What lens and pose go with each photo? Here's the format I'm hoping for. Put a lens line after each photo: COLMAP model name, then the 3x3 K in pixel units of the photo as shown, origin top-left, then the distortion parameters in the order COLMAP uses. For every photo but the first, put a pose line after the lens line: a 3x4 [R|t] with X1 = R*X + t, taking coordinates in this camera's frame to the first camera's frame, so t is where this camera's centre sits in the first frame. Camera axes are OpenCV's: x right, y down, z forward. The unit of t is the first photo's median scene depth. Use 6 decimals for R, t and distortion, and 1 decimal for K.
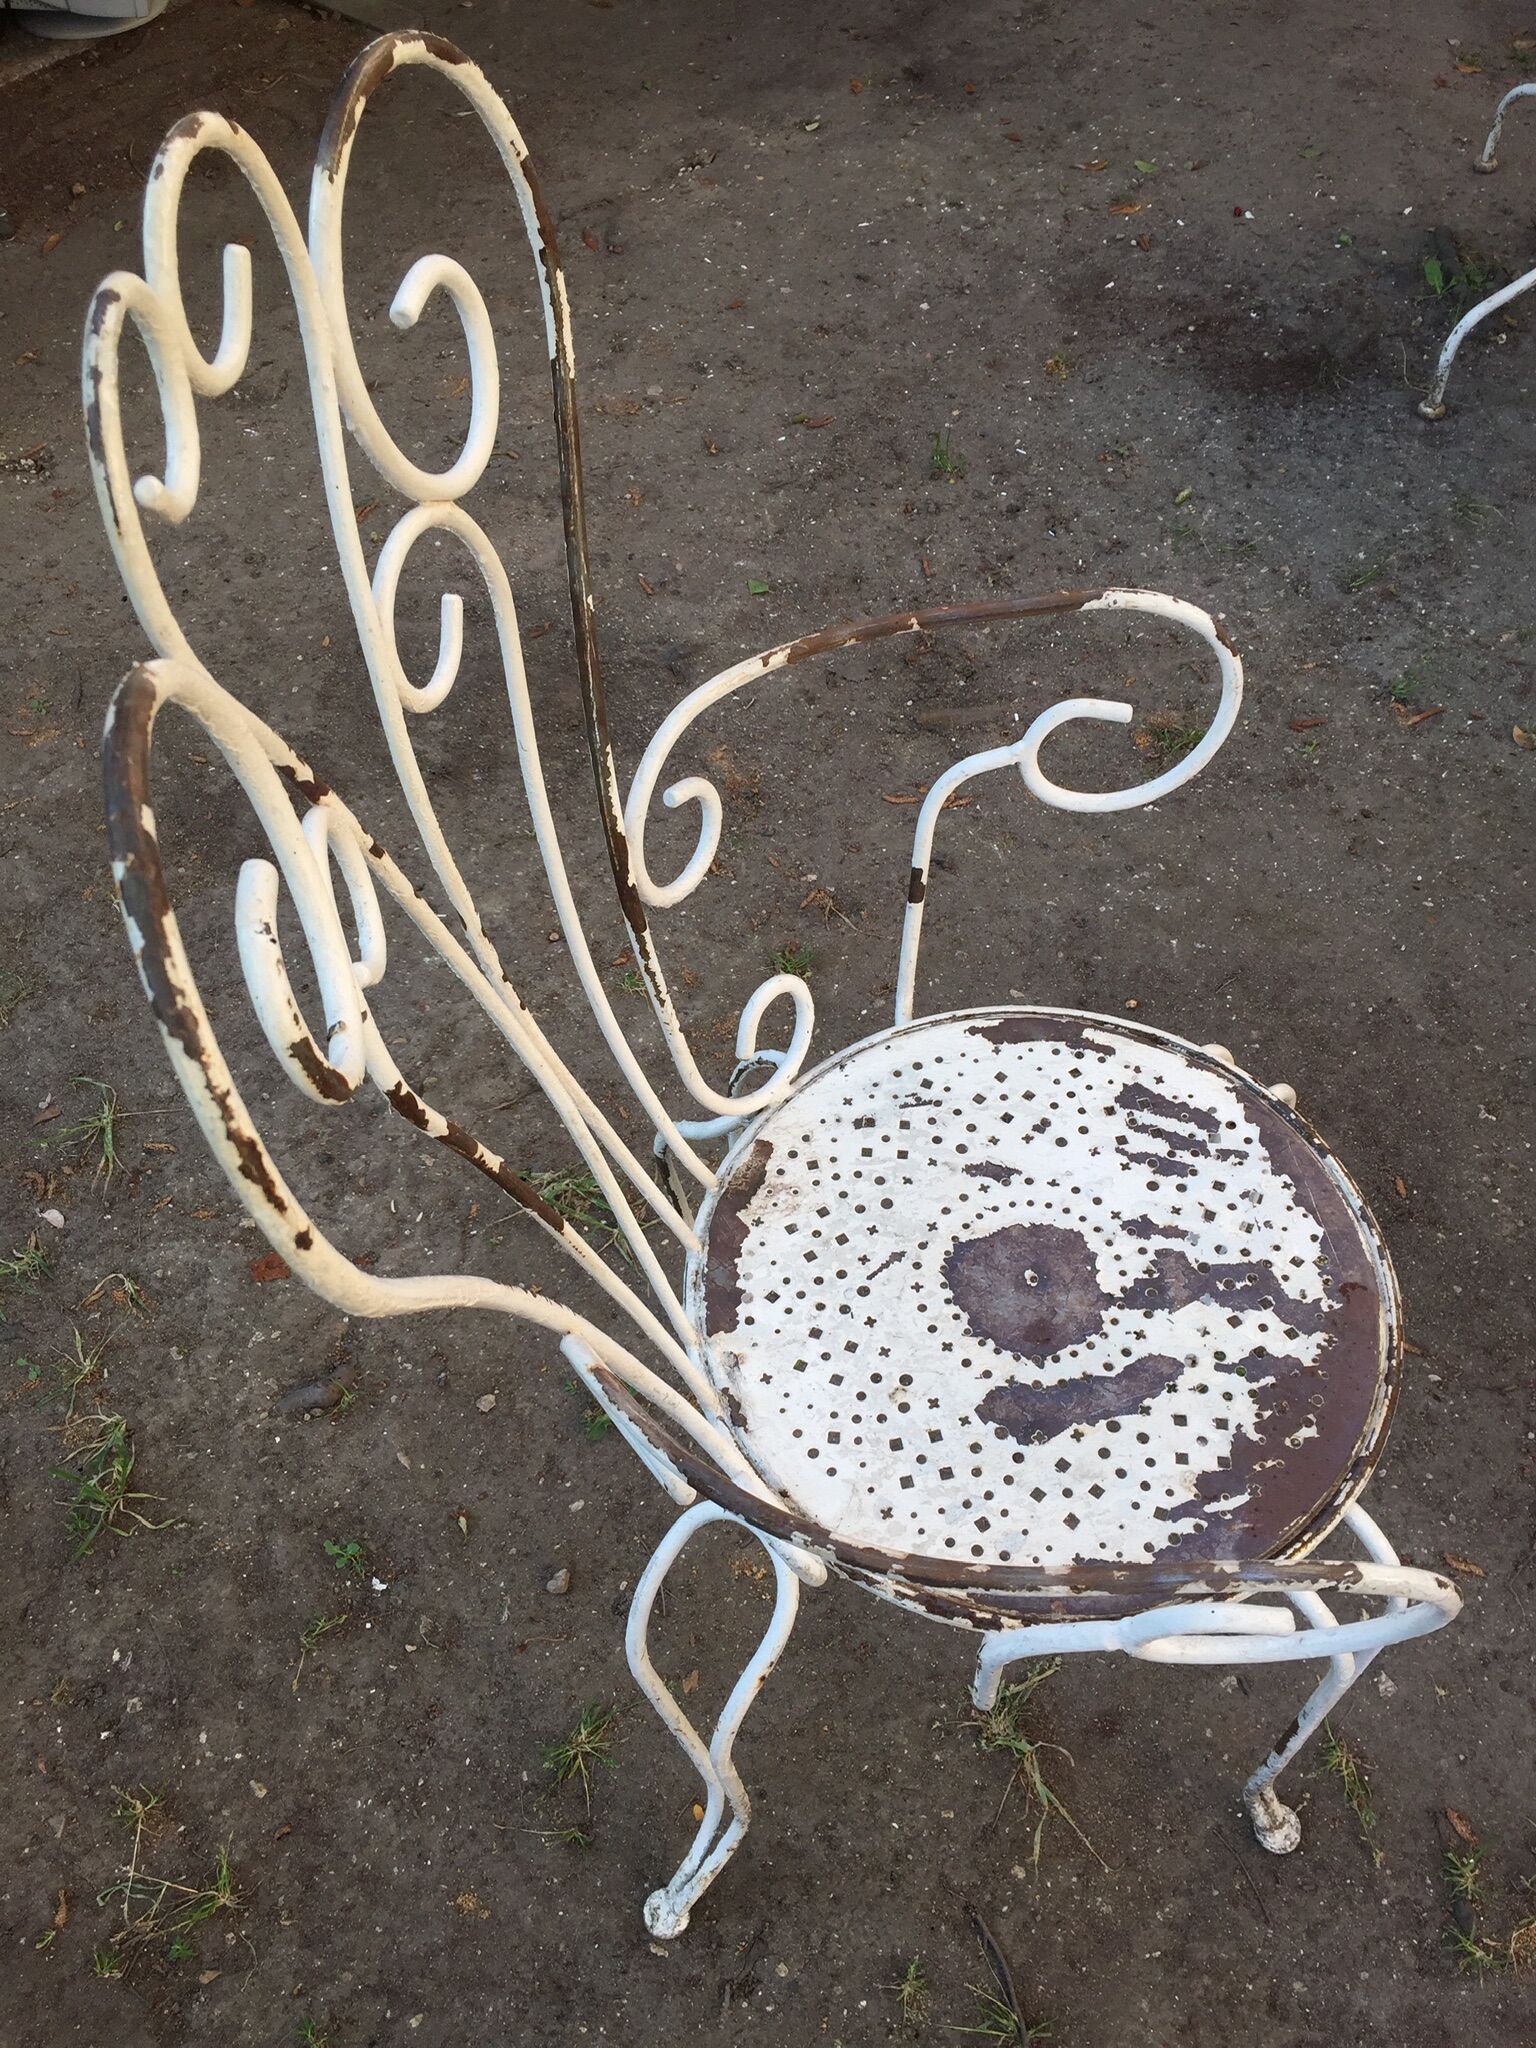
lens RADIAL K [[1771.0, 0, 763.8], [0, 1771.0, 1019.6], [0, 0, 1]] dist [0.067884, -0.100824]
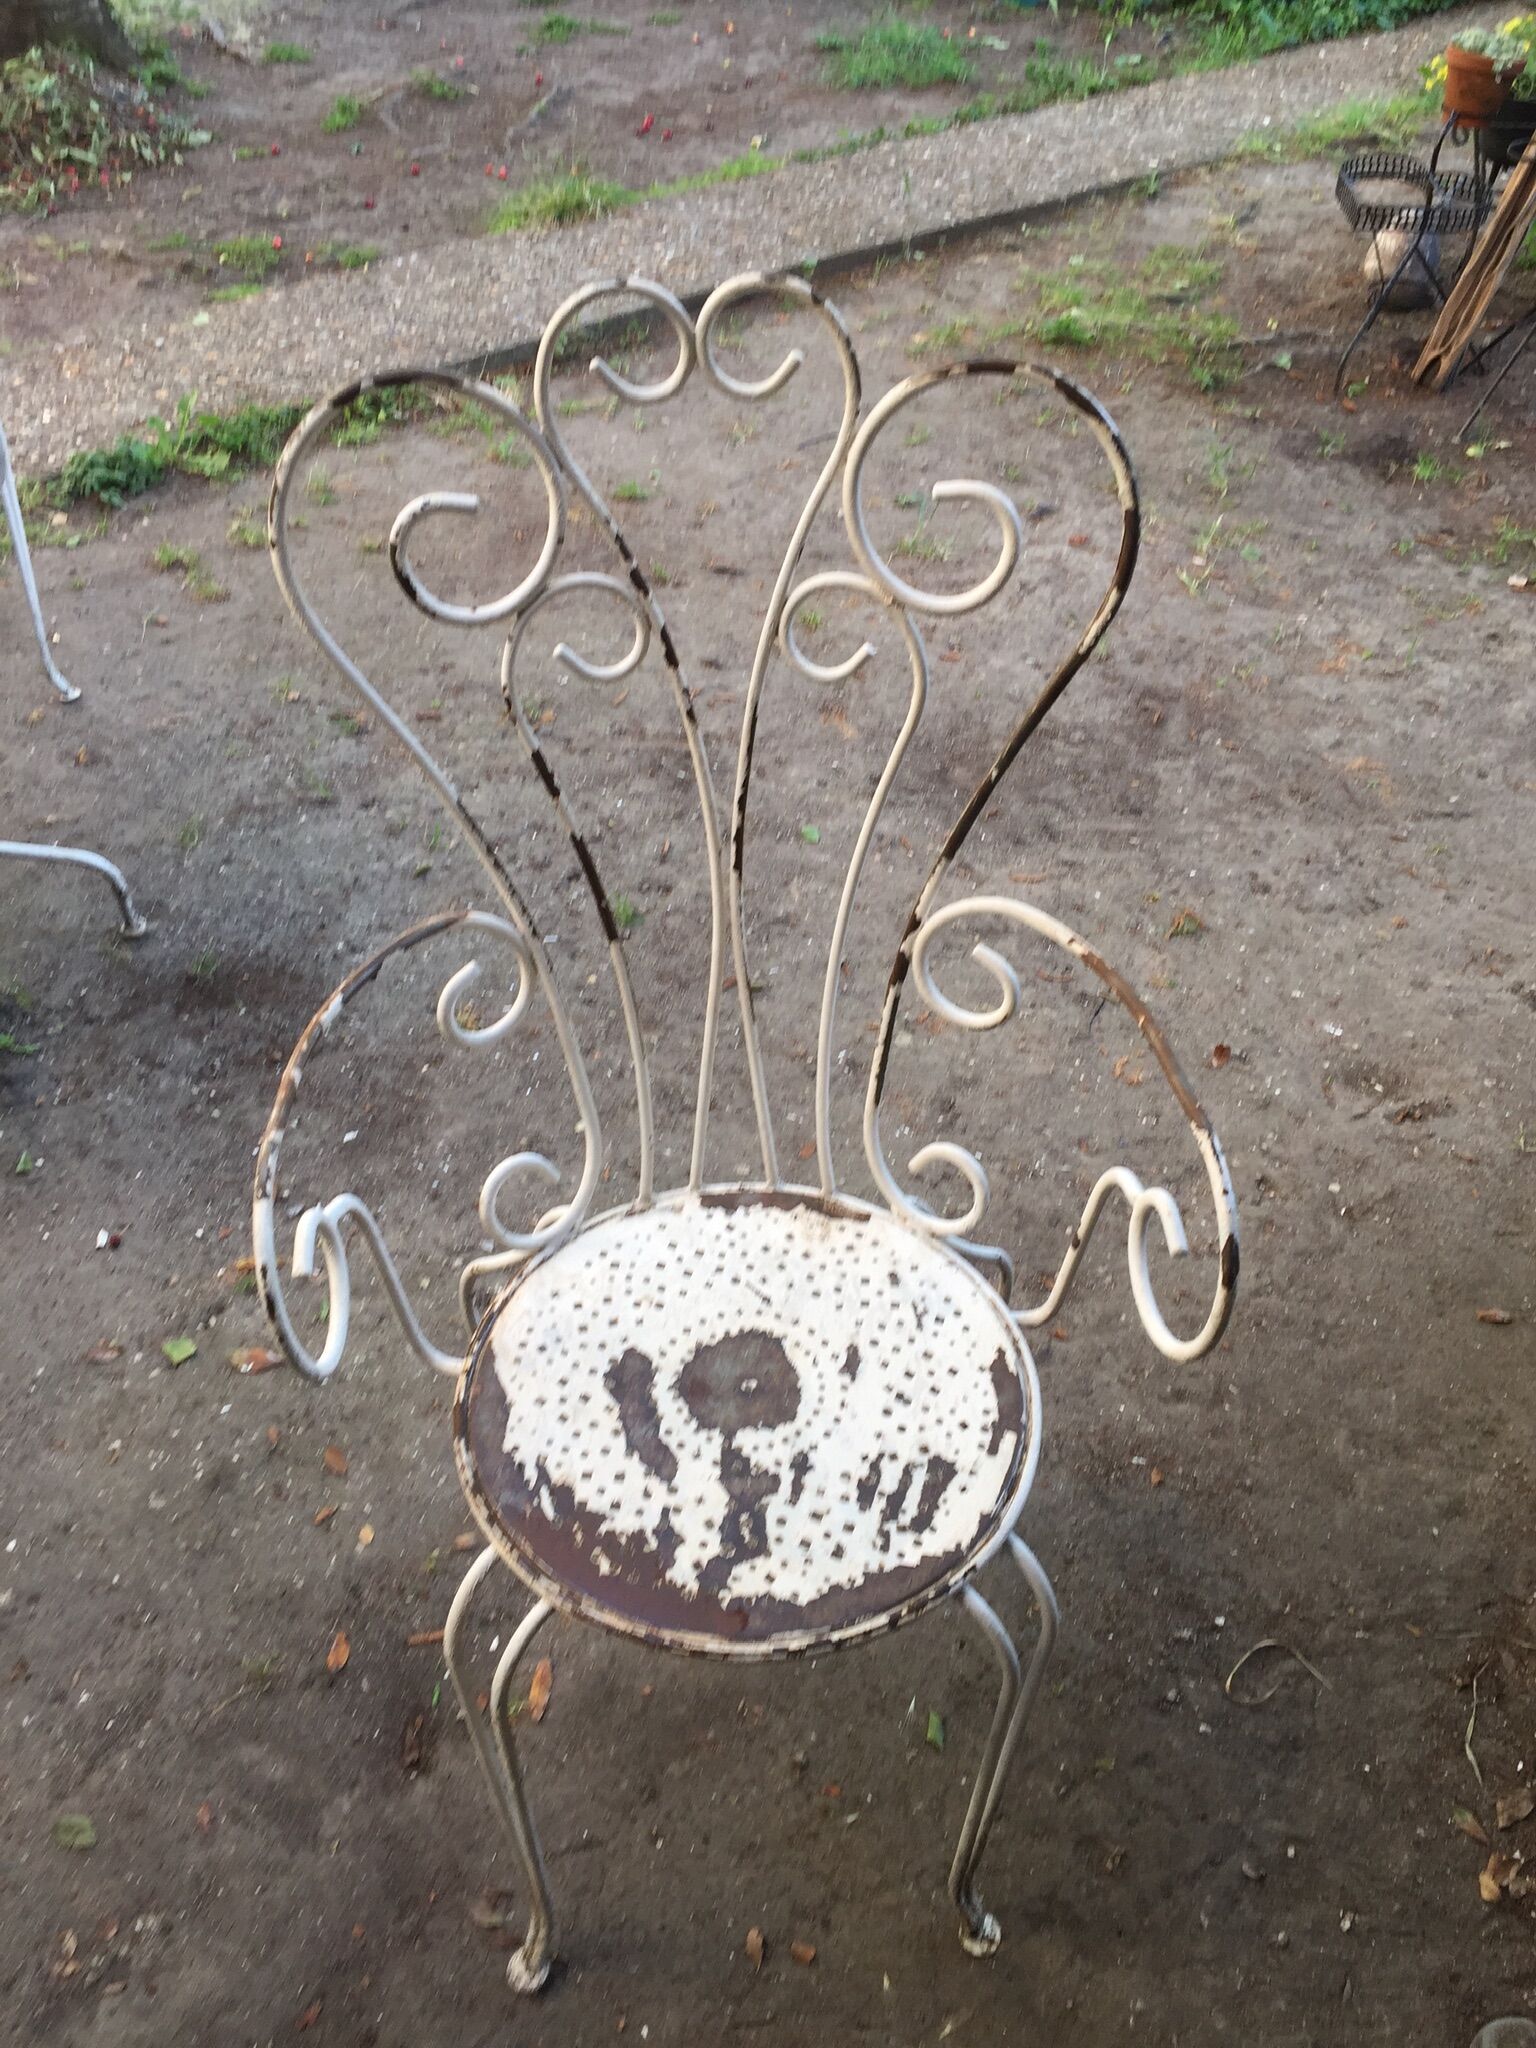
lens RADIAL K [[1771.0, 0, 763.3], [0, 1771.0, 1025.8], [0, 0, 1]] dist [0.067884, -0.100824]
pose [[0.039460, 0.672786, -0.738784, 0.870282], [-0.785043, 0.478290, 0.393632, -0.450130], [0.618183, 0.564445, 0.547039, 0.203973]]
